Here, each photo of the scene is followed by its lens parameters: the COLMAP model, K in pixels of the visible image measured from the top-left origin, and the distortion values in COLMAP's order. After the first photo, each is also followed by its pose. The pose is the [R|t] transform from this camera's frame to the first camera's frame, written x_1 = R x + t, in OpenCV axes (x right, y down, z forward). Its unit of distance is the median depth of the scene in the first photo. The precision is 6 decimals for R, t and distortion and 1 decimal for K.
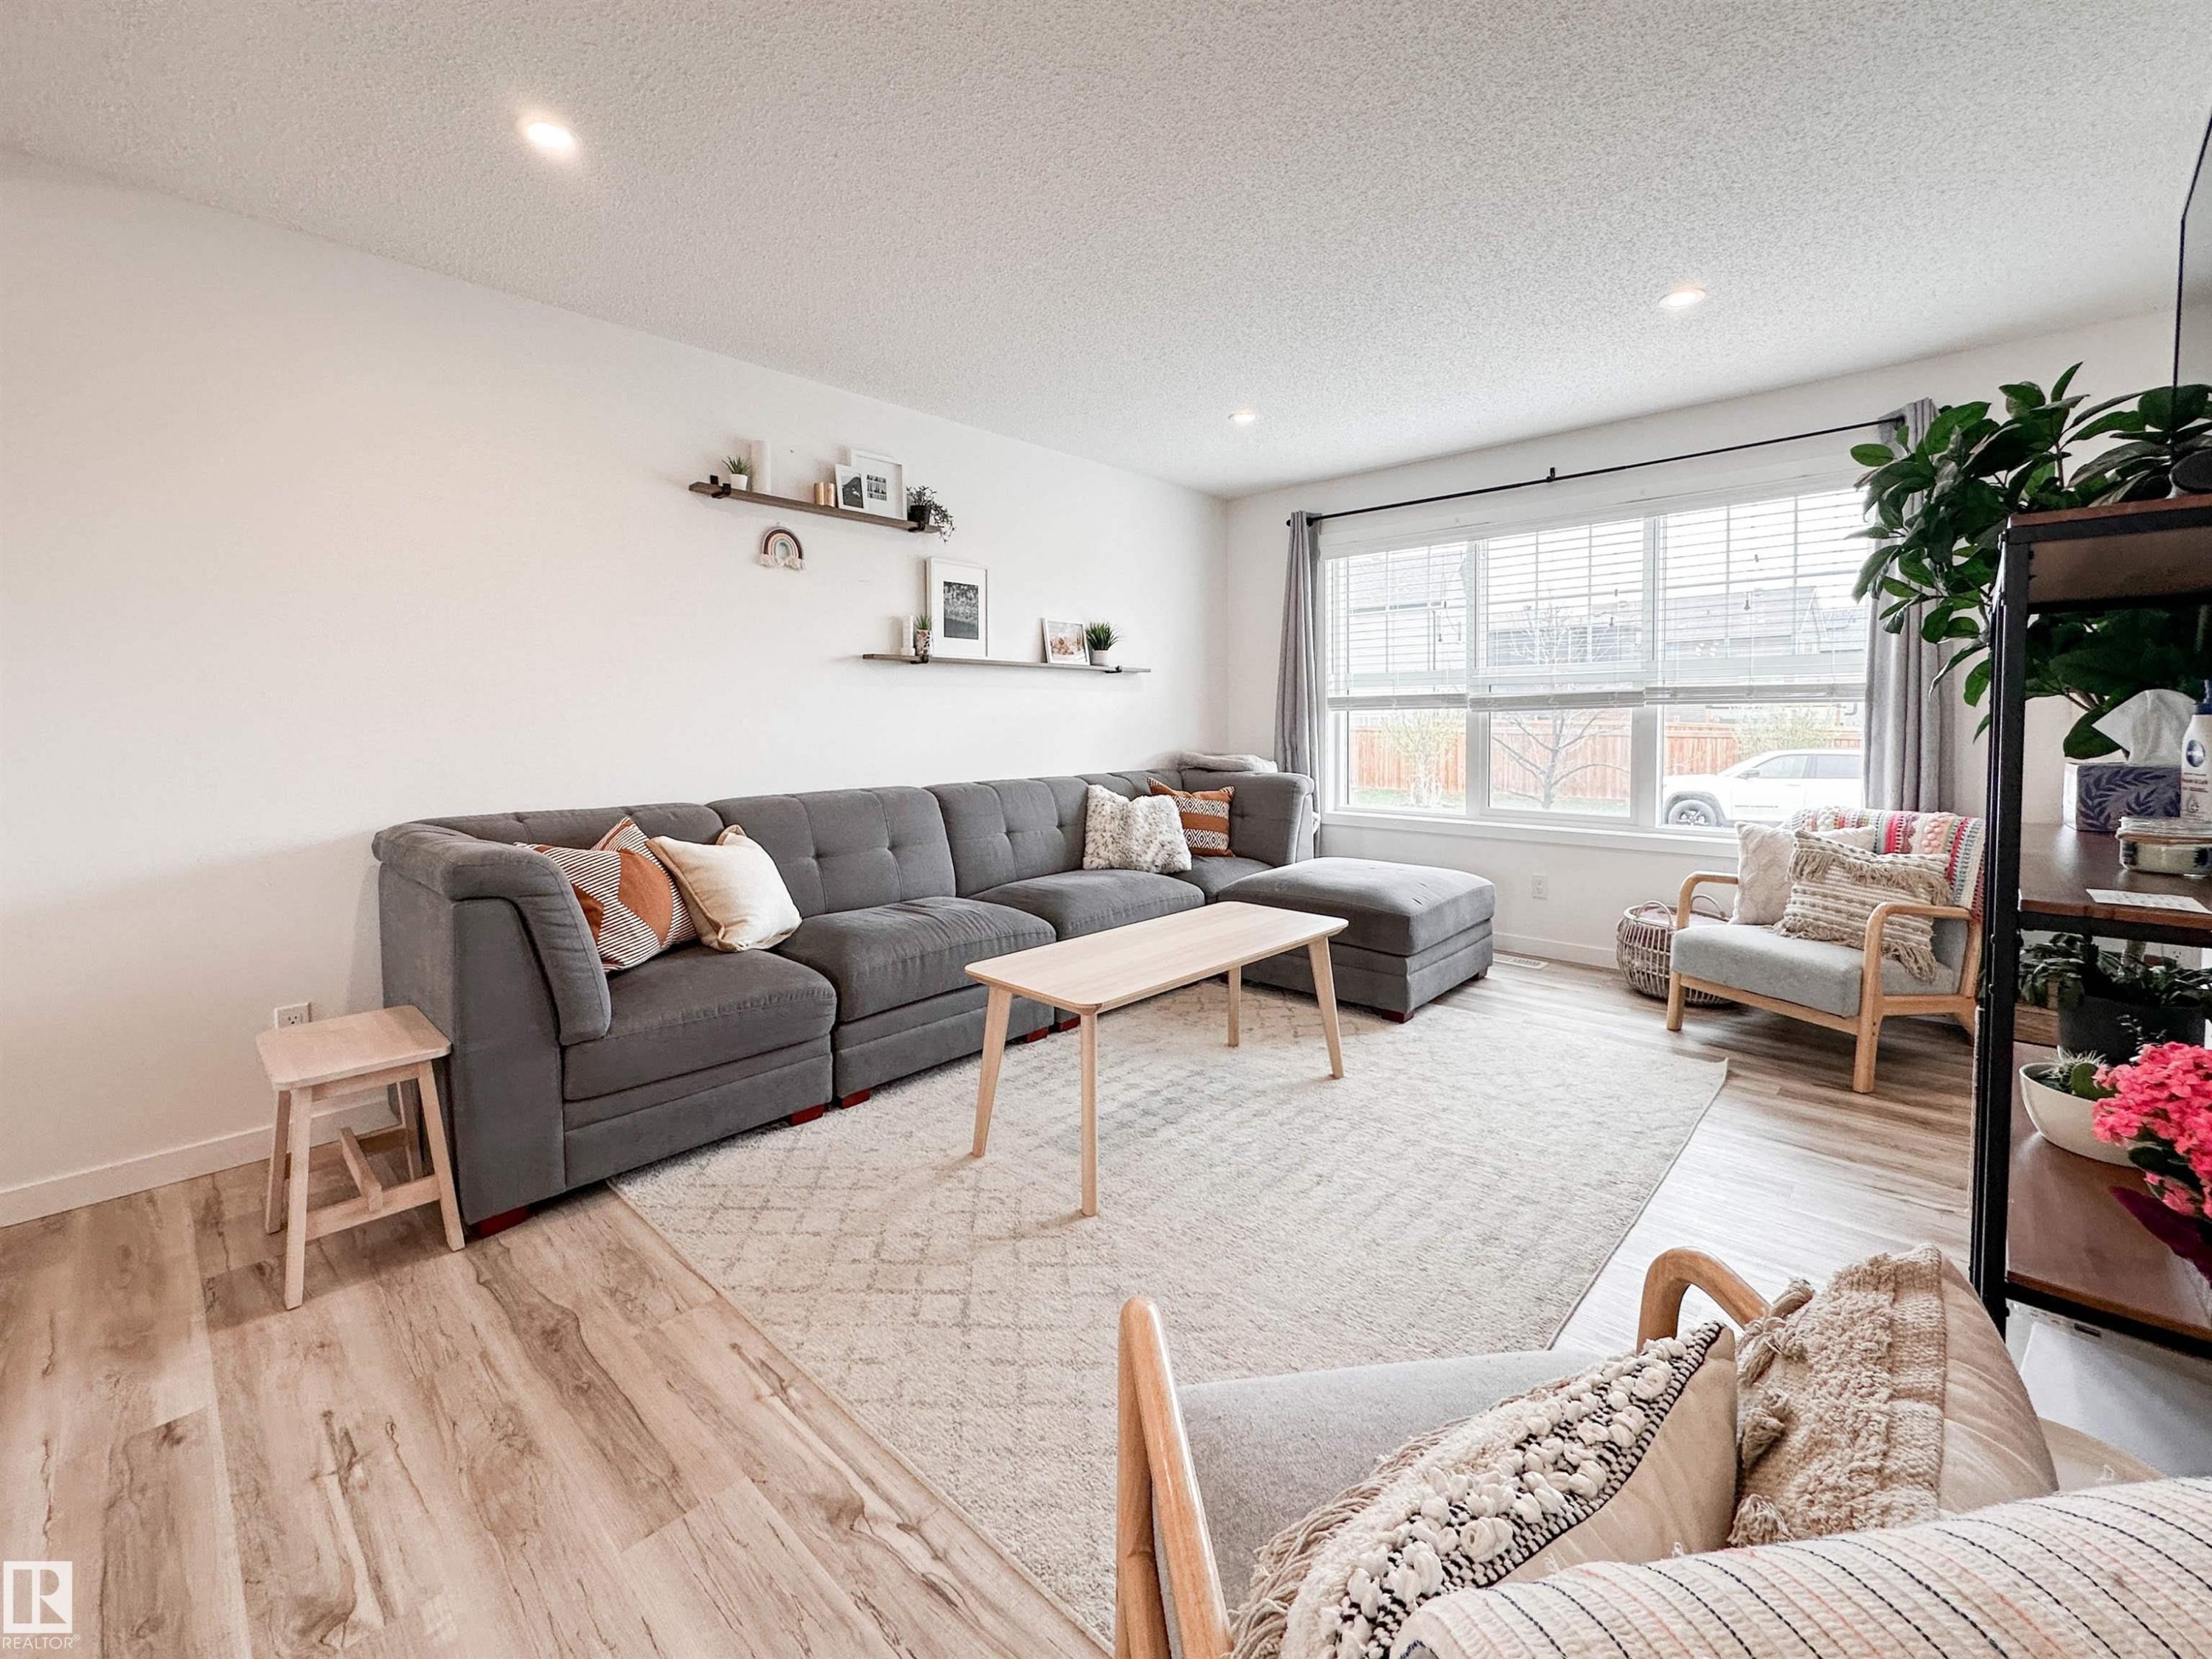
lens RADIAL K [[926.7, 0, 1114.5], [0, 926.7, 730.3], [0, 0, 1]] dist [-0.002387, 0.000054]
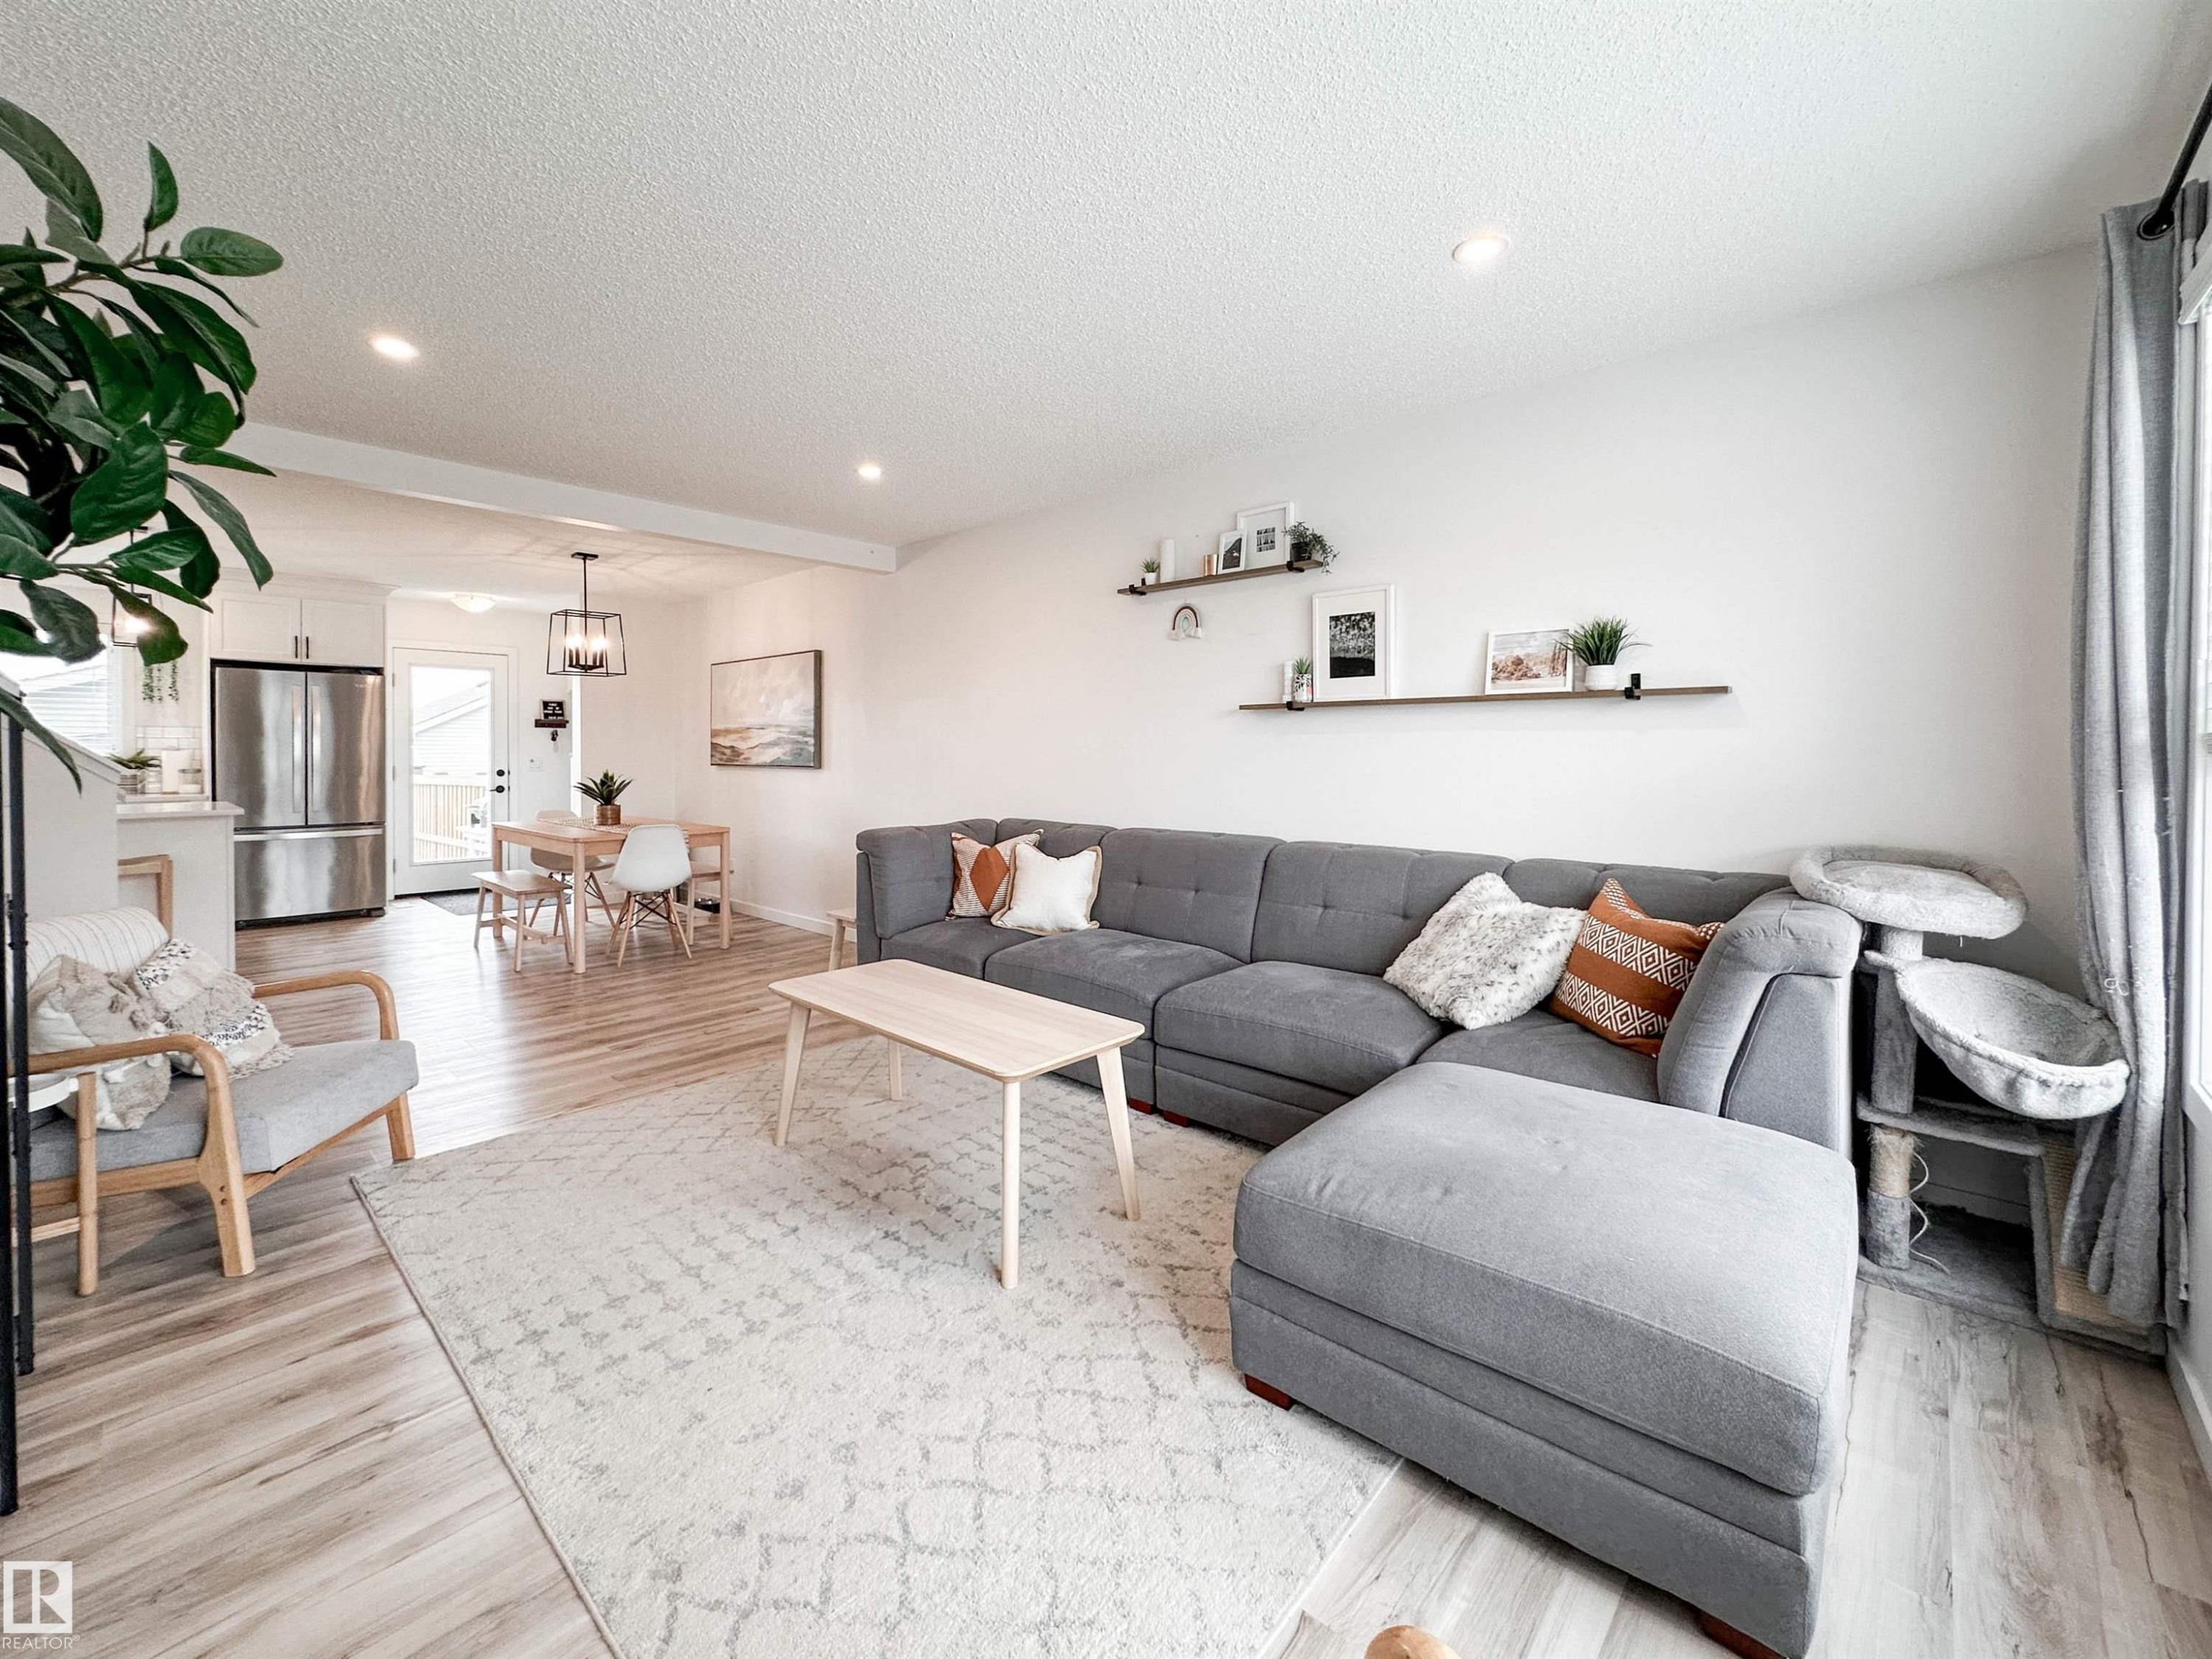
lens RADIAL K [[926.7, 0, 1132.6], [0, 926.7, 757.5], [0, 0, 1]] dist [-0.002387, 0.000054]
pose [[0.011903, -0.014073, -0.999830, 0.723865], [-0.036452, 0.999230, -0.014499, -0.006055], [0.999265, 0.036618, 0.011381, 0.832390]]
